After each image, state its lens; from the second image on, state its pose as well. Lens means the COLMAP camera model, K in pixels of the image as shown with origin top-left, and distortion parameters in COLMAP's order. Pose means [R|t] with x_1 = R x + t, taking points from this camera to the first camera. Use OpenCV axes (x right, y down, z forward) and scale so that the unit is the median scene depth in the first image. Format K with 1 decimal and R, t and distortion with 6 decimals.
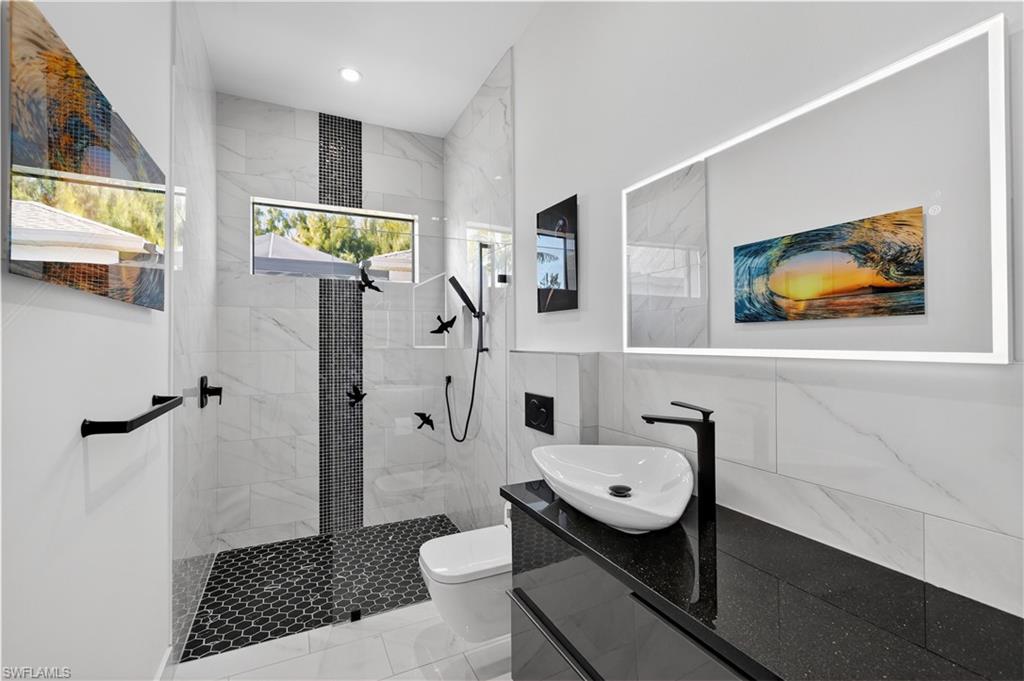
lens RADIAL K [[454.4, 0, 514.9], [0, 454.4, 336.8], [0, 0, 1]] dist [-0.004043, -0.000291]
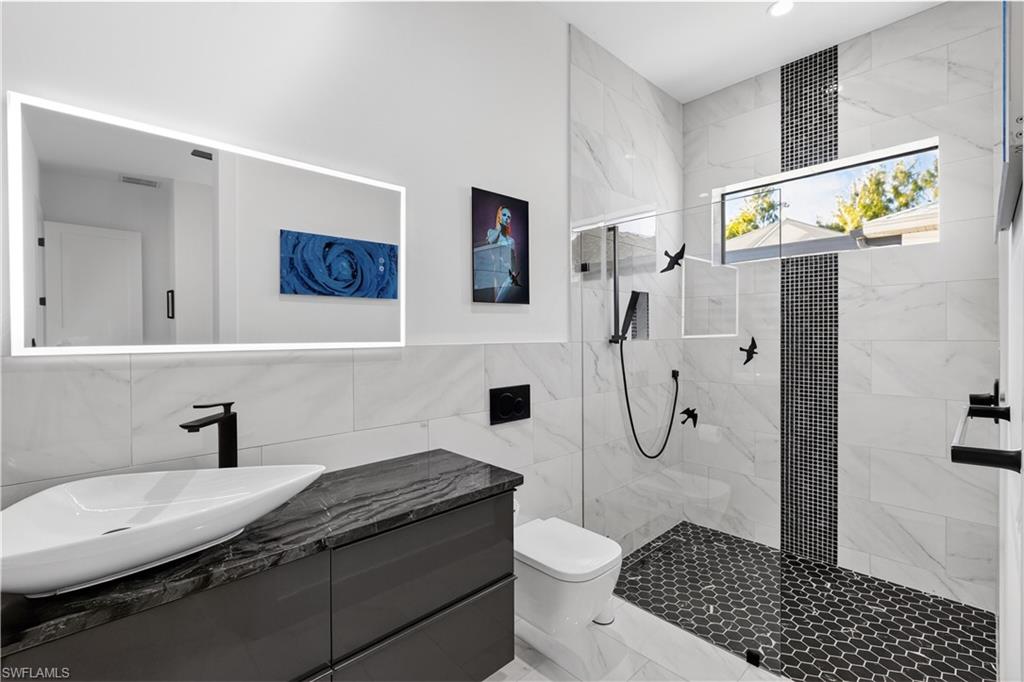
lens RADIAL K [[454.4, 0, 514.9], [0, 454.4, 337.3], [0, 0, 1]] dist [-0.004043, -0.000291]
pose [[0.304856, 0.007259, -0.952371, 0.241026], [0.017791, 0.999753, 0.013315, 0.003116], [0.952232, -0.021003, 0.304651, 0.238974]]
